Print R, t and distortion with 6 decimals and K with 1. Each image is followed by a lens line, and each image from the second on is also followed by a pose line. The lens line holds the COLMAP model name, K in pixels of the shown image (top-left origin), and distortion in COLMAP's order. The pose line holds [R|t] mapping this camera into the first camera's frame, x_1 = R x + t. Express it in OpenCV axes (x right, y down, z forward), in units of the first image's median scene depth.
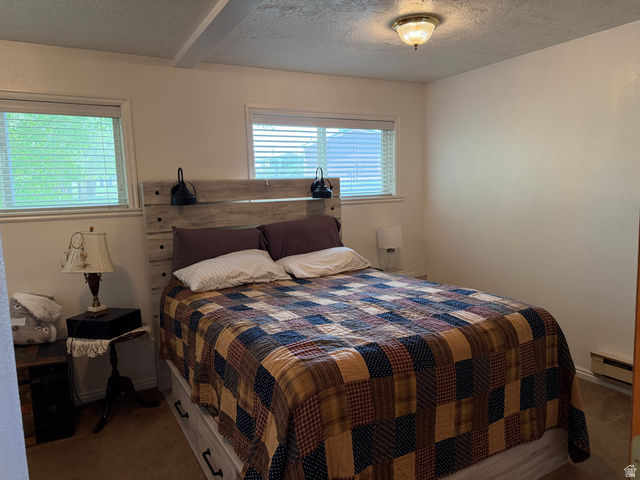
lens RADIAL K [[447.8, 0, 319.9], [0, 447.8, 240.7], [0, 0, 1]] dist [0.035781, -0.002533]
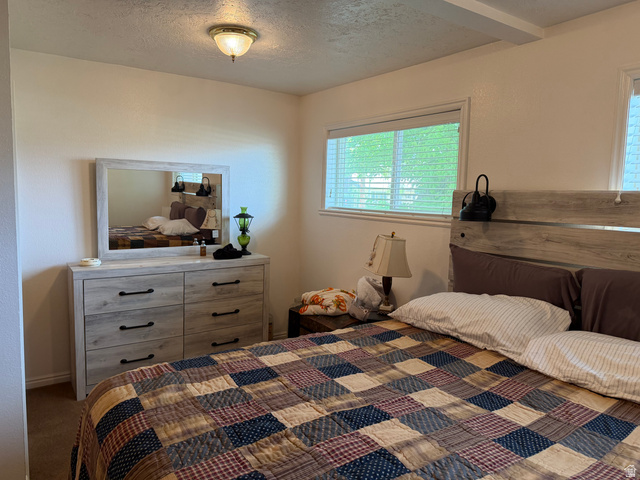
lens RADIAL K [[447.8, 0, 320.2], [0, 447.8, 240.4], [0, 0, 1]] dist [0.035781, -0.002533]
pose [[0.072312, 0.134931, -0.988213, 0.465091], [-0.139480, 0.982438, 0.123936, -0.103509], [0.987581, 0.128874, 0.089863, 0.639087]]
